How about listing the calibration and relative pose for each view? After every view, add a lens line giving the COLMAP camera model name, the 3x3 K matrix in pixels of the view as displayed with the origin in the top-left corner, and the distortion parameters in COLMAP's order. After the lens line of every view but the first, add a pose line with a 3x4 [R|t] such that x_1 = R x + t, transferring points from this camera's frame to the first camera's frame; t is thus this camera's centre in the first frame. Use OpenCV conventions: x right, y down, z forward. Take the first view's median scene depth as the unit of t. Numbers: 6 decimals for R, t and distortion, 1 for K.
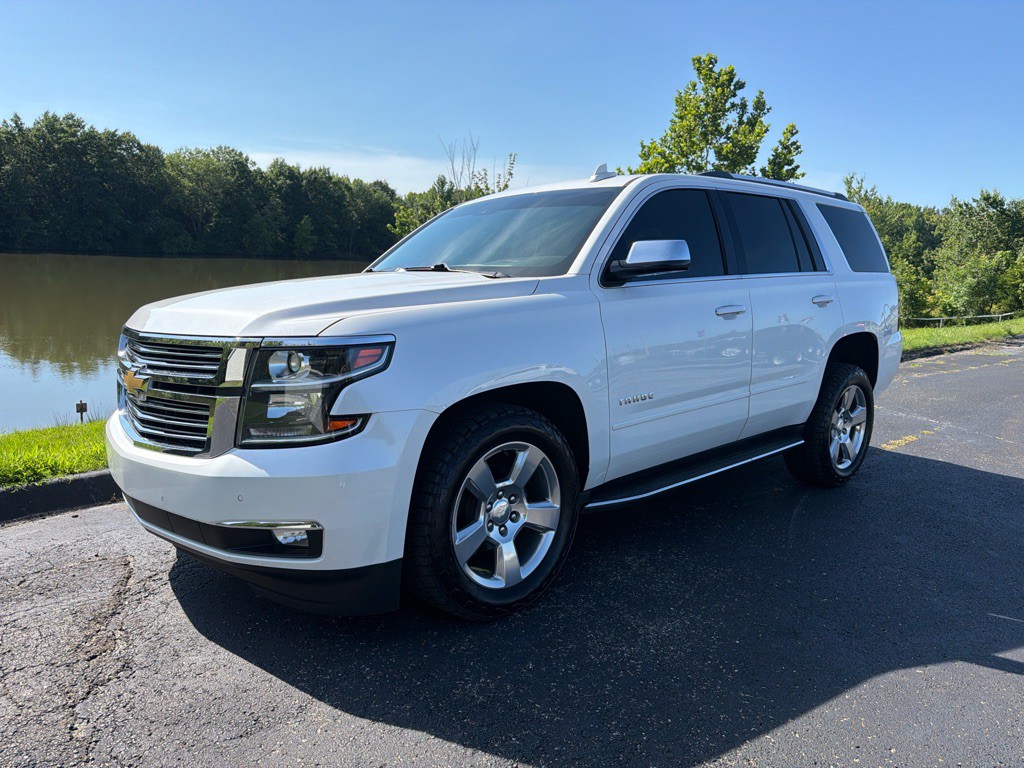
lens RADIAL K [[730.3, 0, 517.8], [0, 730.3, 384.2], [0, 0, 1]] dist [0.038869, -0.047594]
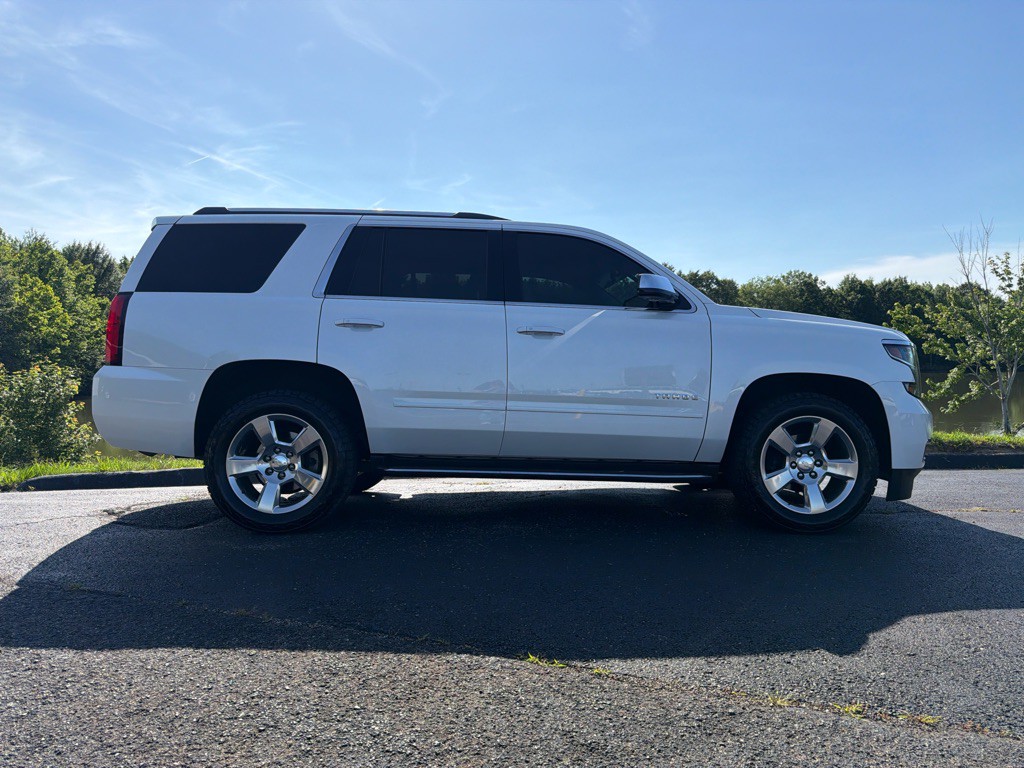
lens RADIAL K [[730.3, 0, 510.9], [0, 730.3, 378.9], [0, 0, 1]] dist [0.038869, -0.047594]
pose [[0.721829, -0.039068, -0.690968, 0.108340], [-0.077687, 0.987521, -0.136991, 0.013333], [0.687698, 0.152563, 0.709786, 0.015491]]
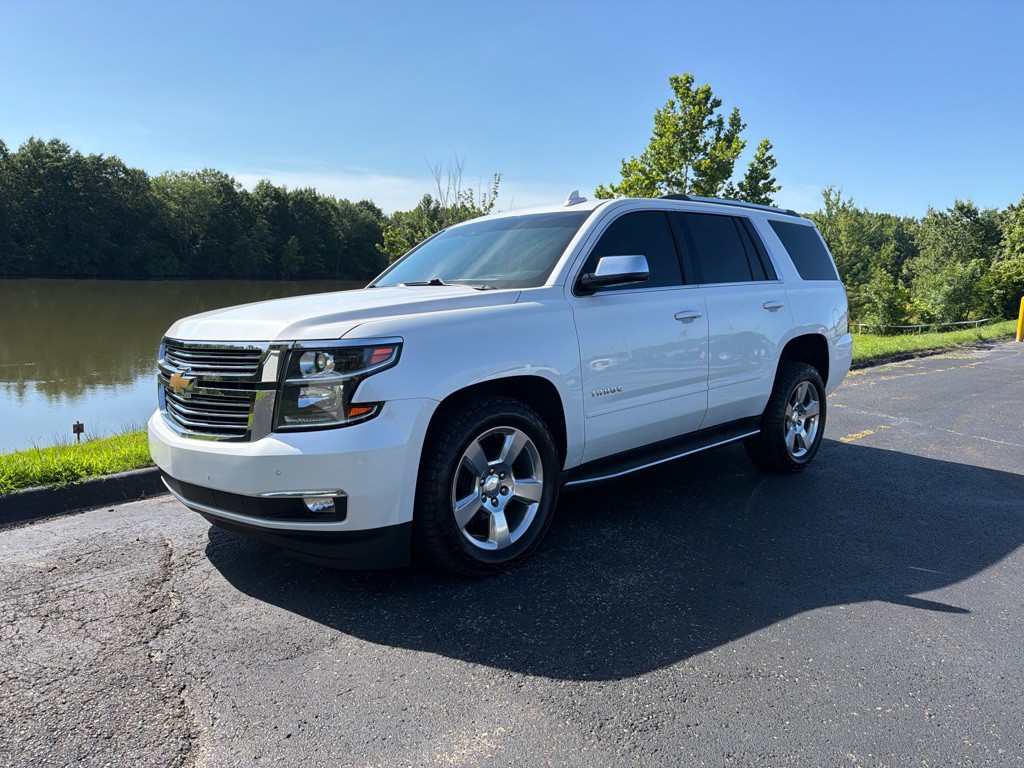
lens RADIAL K [[730.3, 0, 517.7], [0, 730.3, 382.3], [0, 0, 1]] dist [0.038869, -0.047594]
pose [[0.999680, -0.020186, 0.015215, 0.000240], [0.020545, 0.999505, -0.023821, 0.002768], [-0.014726, 0.024126, 0.999600, -0.014754]]
